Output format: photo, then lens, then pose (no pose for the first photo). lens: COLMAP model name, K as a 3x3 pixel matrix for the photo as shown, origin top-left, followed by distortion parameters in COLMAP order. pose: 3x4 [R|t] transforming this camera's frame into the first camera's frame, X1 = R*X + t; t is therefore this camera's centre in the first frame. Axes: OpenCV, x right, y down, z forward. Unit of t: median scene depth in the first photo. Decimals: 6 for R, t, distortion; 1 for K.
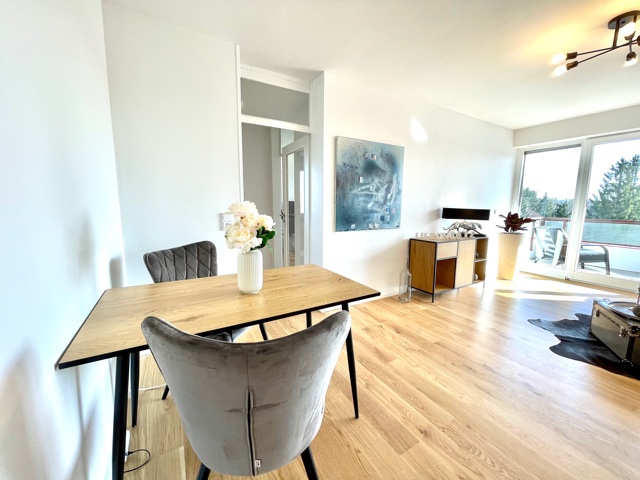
lens RADIAL K [[259.0, 0, 321.4], [0, 259.0, 238.1], [0, 0, 1]] dist [-0.002570, 0.000130]
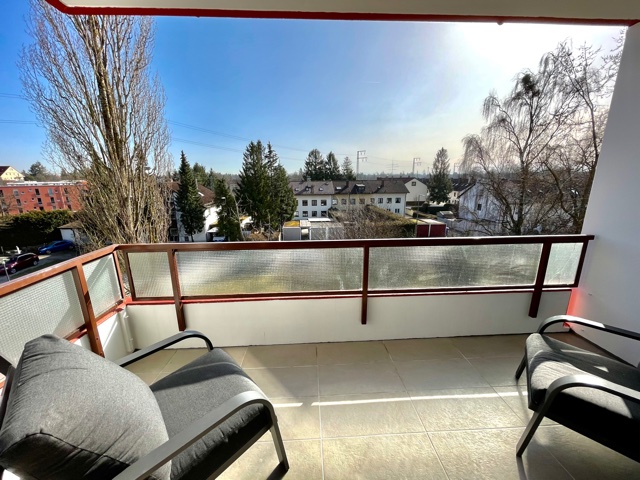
lens RADIAL K [[259.0, 0, 320.0], [0, 259.0, 241.1], [0, 0, 1]] dist [-0.002570, 0.000130]
pose [[0.462725, -0.213790, 0.860337, 0.828707], [0.120063, 0.976657, 0.178120, -0.137617], [-0.878334, 0.020875, 0.477592, 0.735142]]
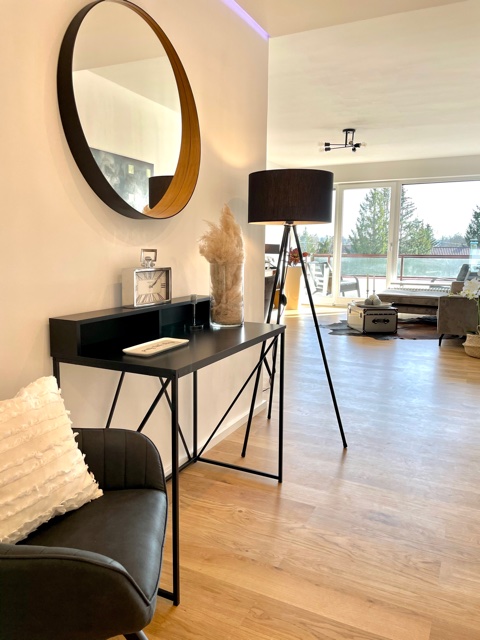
lens RADIAL K [[479.5, 0, 238.0], [0, 479.5, 319.5], [0, 0, 1]] dist [0.032865, -0.017952]
pose [[0.840046, -0.087344, 0.535438, -0.469157], [0.073710, 0.996178, 0.046859, 0.077803], [-0.537485, 0.000103, 0.843273, -0.482925]]
